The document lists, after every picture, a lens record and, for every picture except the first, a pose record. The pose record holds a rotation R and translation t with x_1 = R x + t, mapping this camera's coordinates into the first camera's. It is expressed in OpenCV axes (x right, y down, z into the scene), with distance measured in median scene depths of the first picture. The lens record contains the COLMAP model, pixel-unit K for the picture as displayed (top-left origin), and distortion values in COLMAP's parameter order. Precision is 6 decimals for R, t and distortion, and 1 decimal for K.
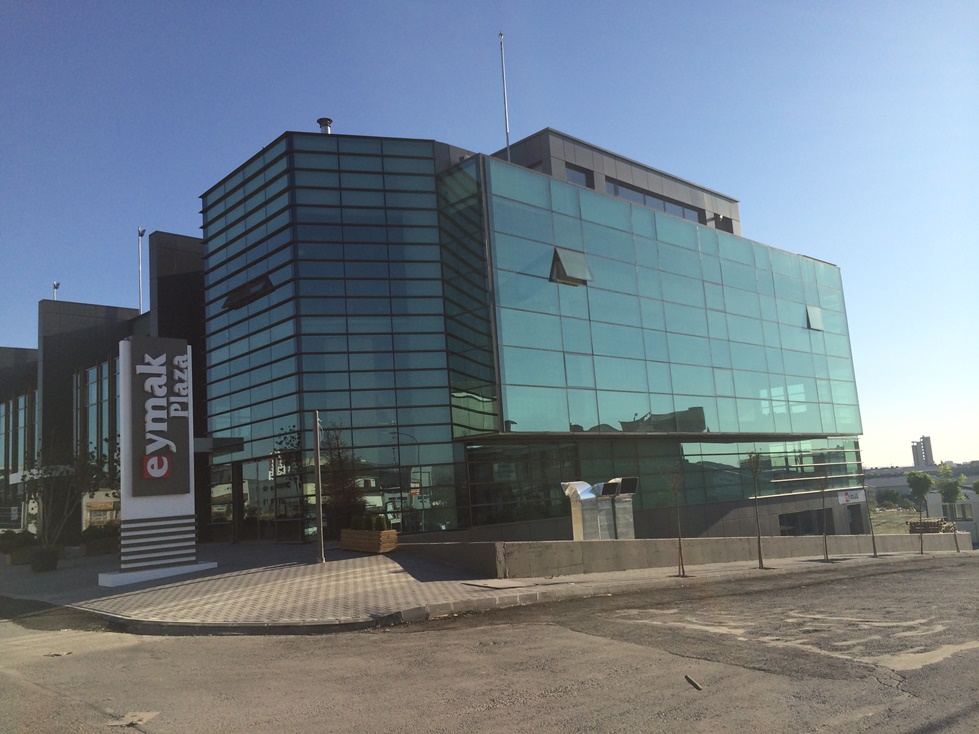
lens RADIAL K [[850.1, 0, 489.5], [0, 850.1, 367.0], [0, 0, 1]] dist [0.036956, -0.011210]
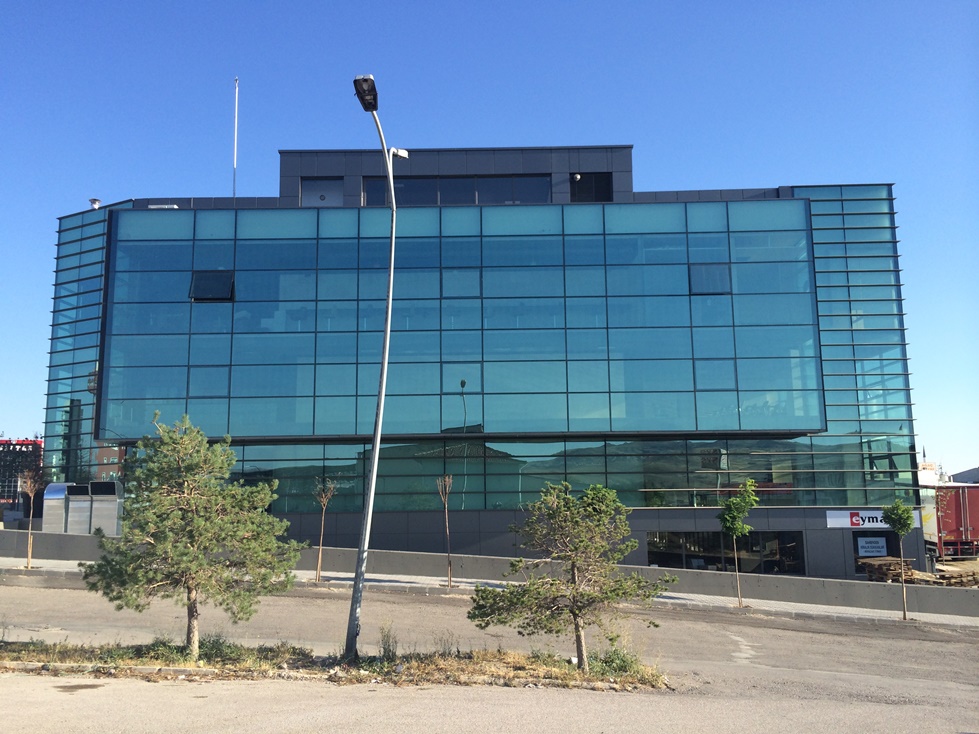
lens RADIAL K [[850.1, 0, 489.5], [0, 850.1, 367.0], [0, 0, 1]] dist [0.036956, -0.011210]
pose [[0.707567, -0.051299, -0.704781, 1.008910], [0.068045, 0.997673, -0.004303, 0.014361], [0.703362, -0.044913, 0.709412, 0.418494]]
